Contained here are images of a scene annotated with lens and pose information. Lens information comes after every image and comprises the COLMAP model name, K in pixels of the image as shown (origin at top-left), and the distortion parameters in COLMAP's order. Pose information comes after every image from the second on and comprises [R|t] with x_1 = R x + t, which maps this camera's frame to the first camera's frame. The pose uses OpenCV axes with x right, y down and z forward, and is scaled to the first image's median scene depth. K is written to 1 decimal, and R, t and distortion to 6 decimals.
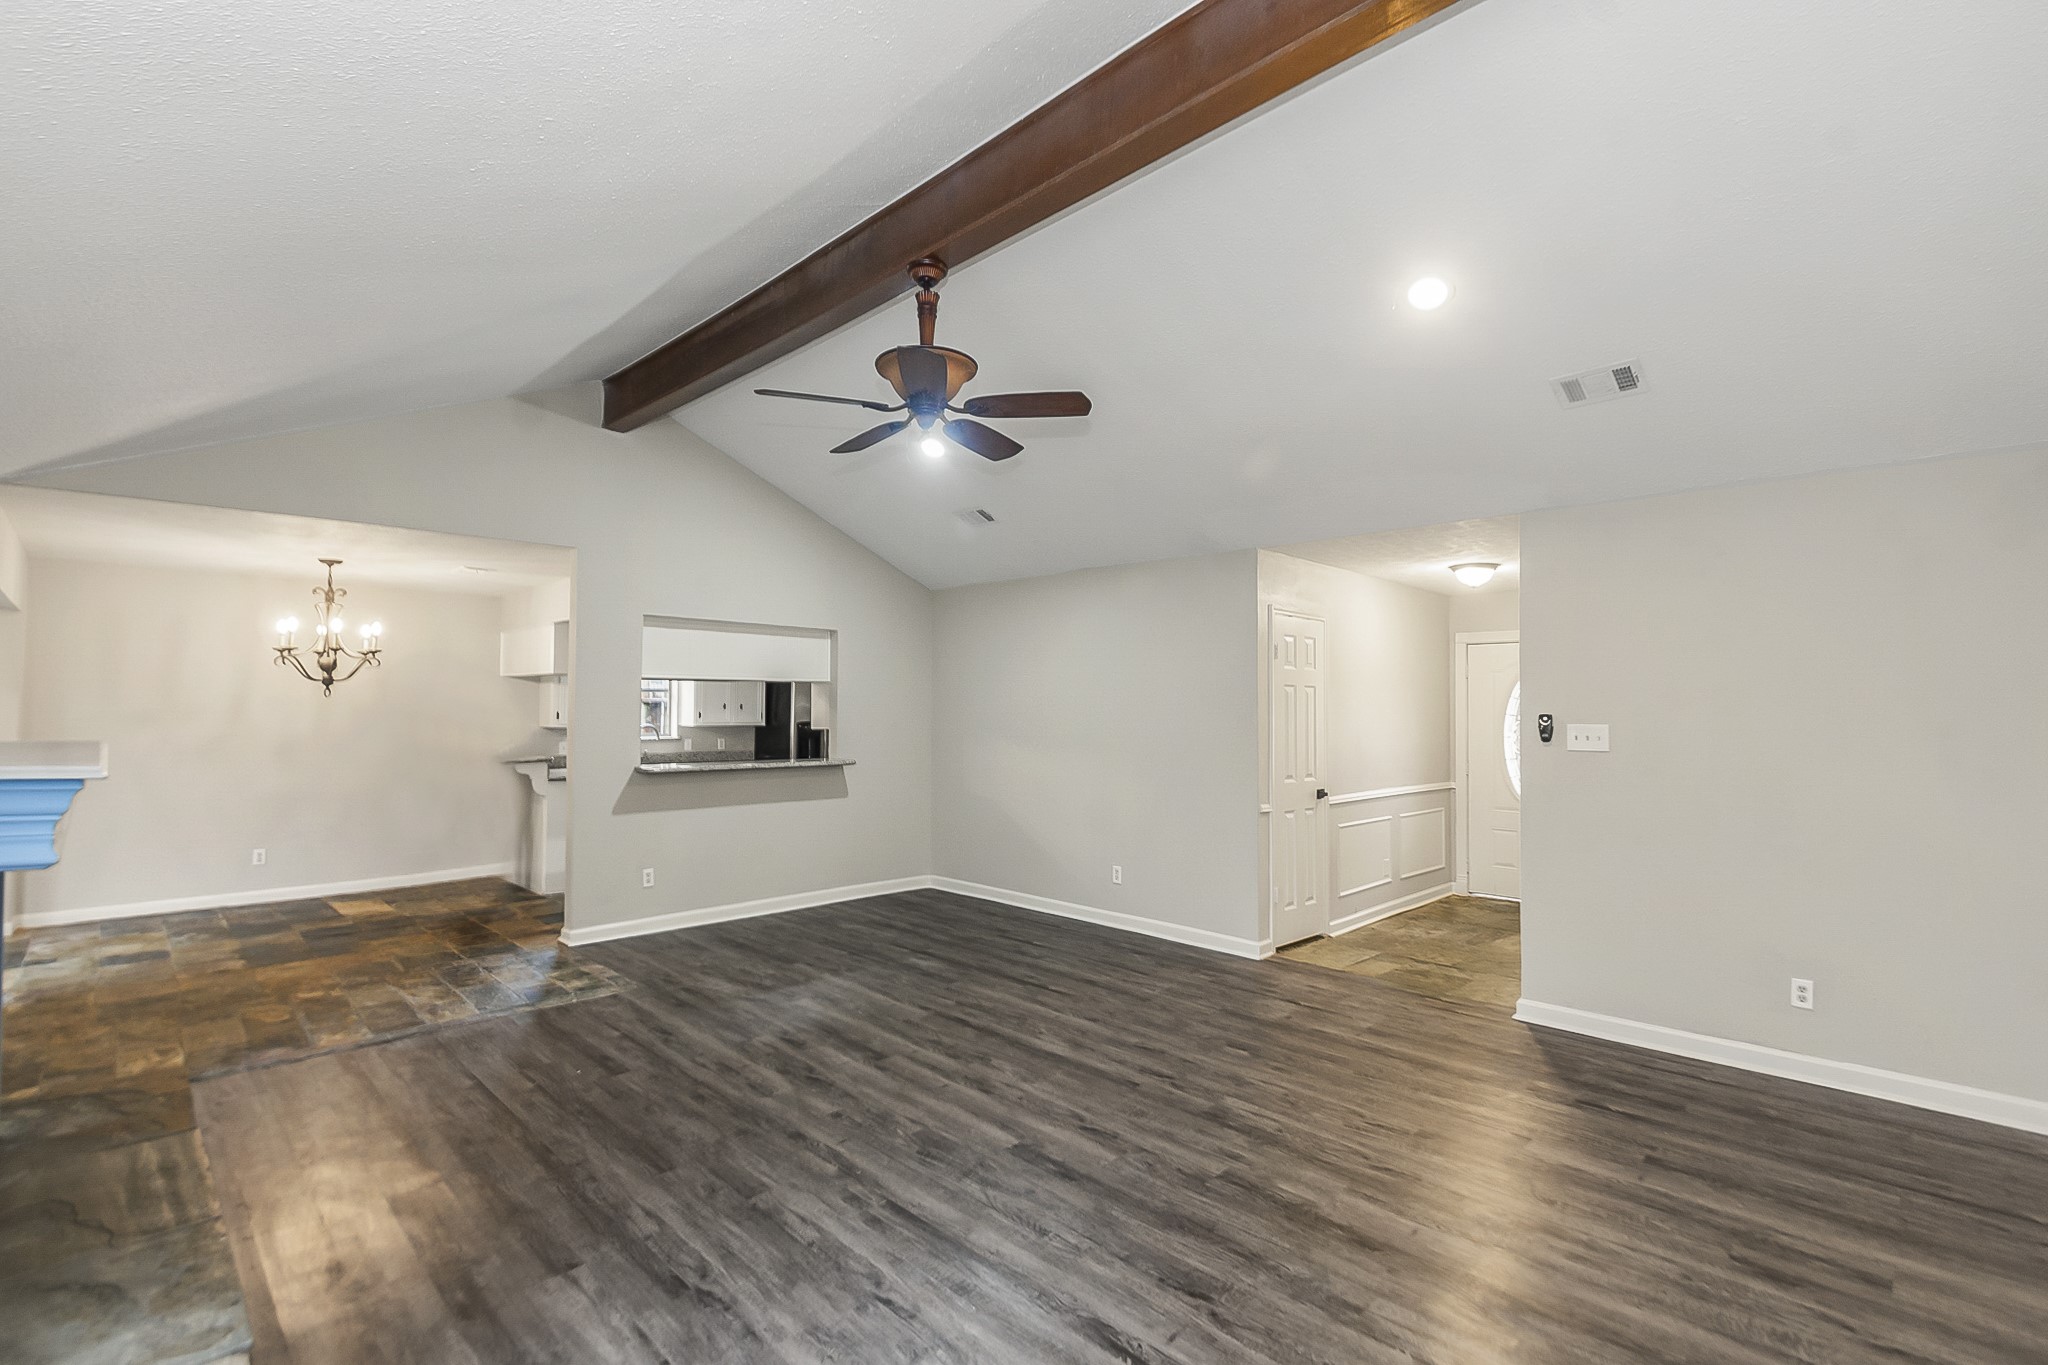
lens RADIAL K [[937.2, 0, 1011.6], [0, 937.2, 694.2], [0, 0, 1]] dist [-0.001305, -0.001187]
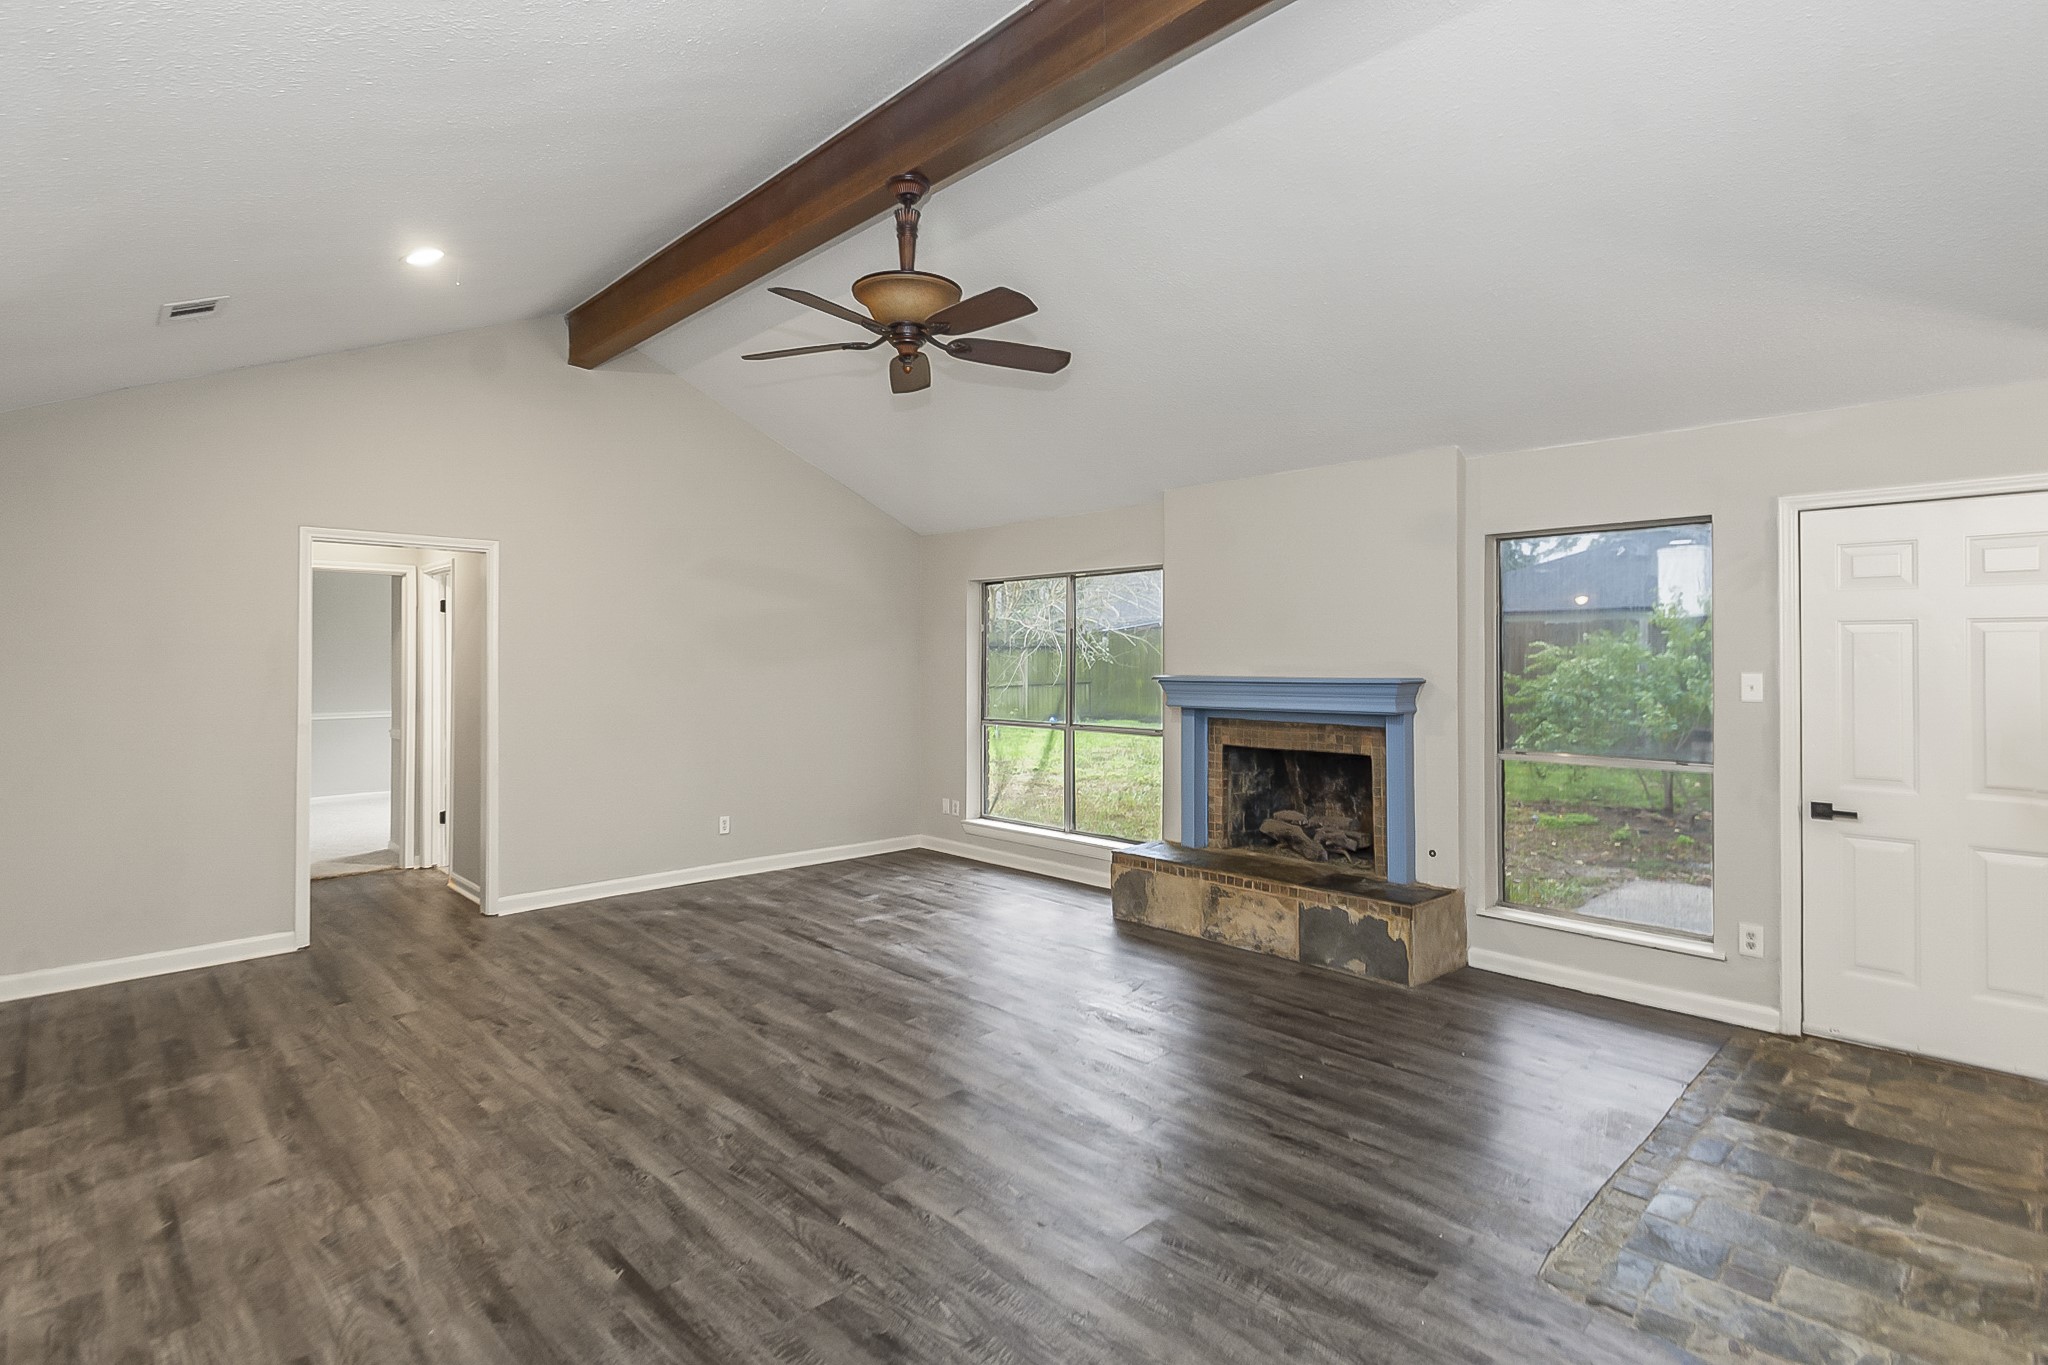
lens RADIAL K [[997.0, 0, 1018.5], [0, 997.0, 644.6], [0, 0, 1]] dist [-0.001380, 0.000507]
pose [[-0.999901, -0.005413, -0.012973, -0.180950], [-0.005050, 0.999601, -0.027805, 0.029122], [0.013119, -0.027736, -0.999529, 1.880950]]
